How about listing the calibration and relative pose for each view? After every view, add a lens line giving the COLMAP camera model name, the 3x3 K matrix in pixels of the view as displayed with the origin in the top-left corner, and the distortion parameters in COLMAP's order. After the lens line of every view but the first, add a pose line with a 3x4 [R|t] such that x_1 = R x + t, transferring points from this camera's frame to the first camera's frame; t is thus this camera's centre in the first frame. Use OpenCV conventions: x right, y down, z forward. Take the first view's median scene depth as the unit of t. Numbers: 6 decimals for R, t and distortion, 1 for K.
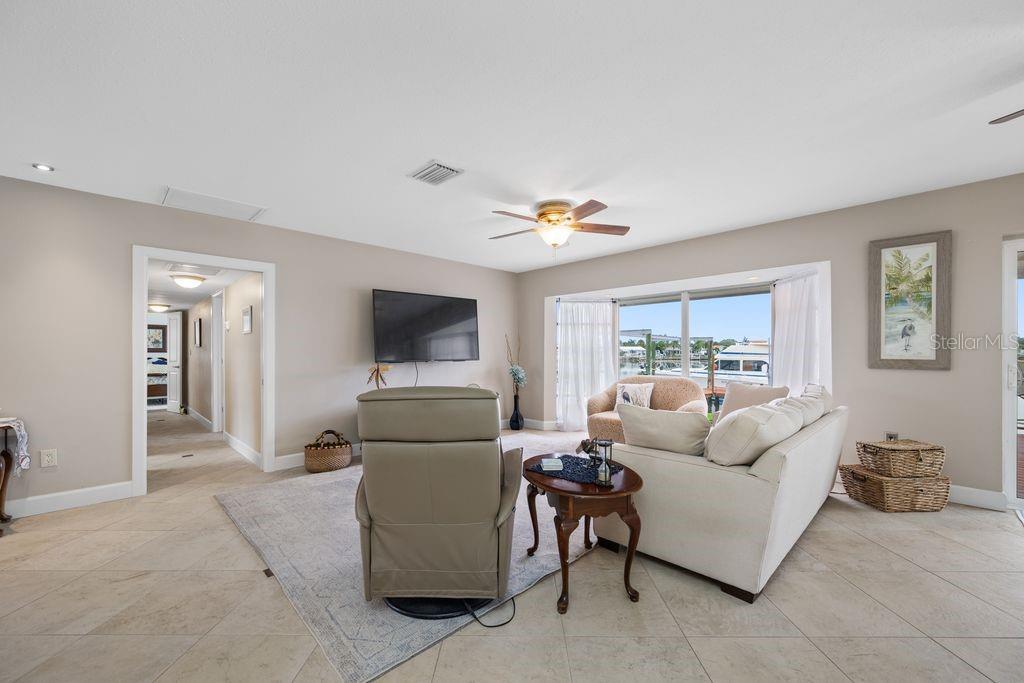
lens RADIAL K [[407.3, 0, 518.1], [0, 407.3, 347.7], [0, 0, 1]] dist [0.000418, 0.000089]
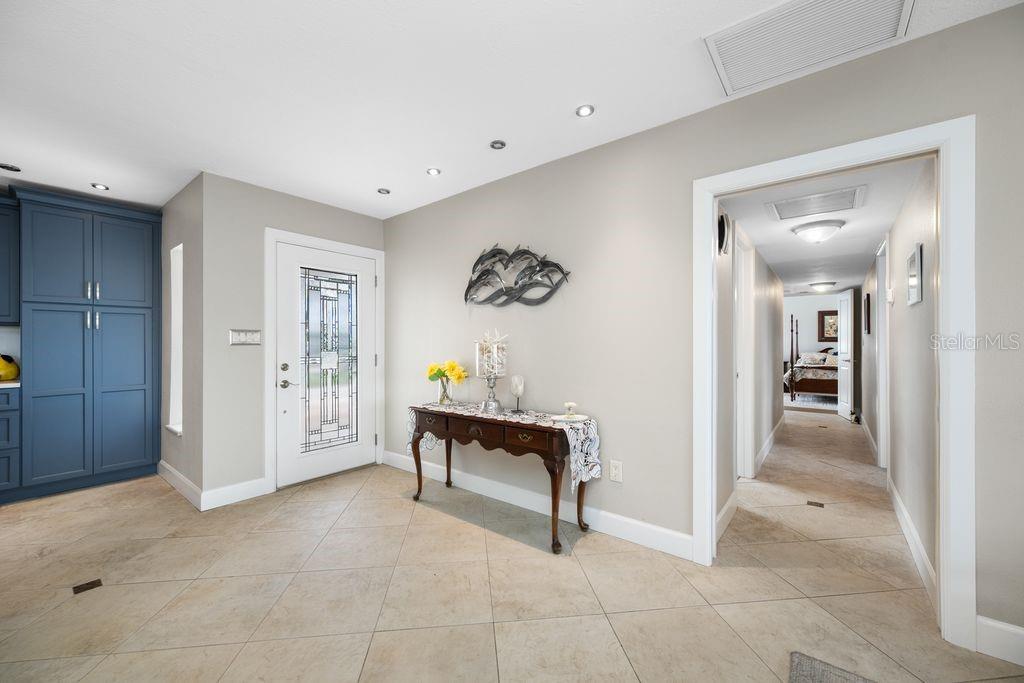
lens RADIAL K [[407.3, 0, 517.5], [0, 407.3, 342.8], [0, 0, 1]] dist [0.000418, 0.000089]
pose [[0.125249, 0.007896, -0.992094, -0.145856], [0.007688, 0.999931, 0.008929, 0.000907], [0.992096, -0.008745, 0.125180, 0.283597]]
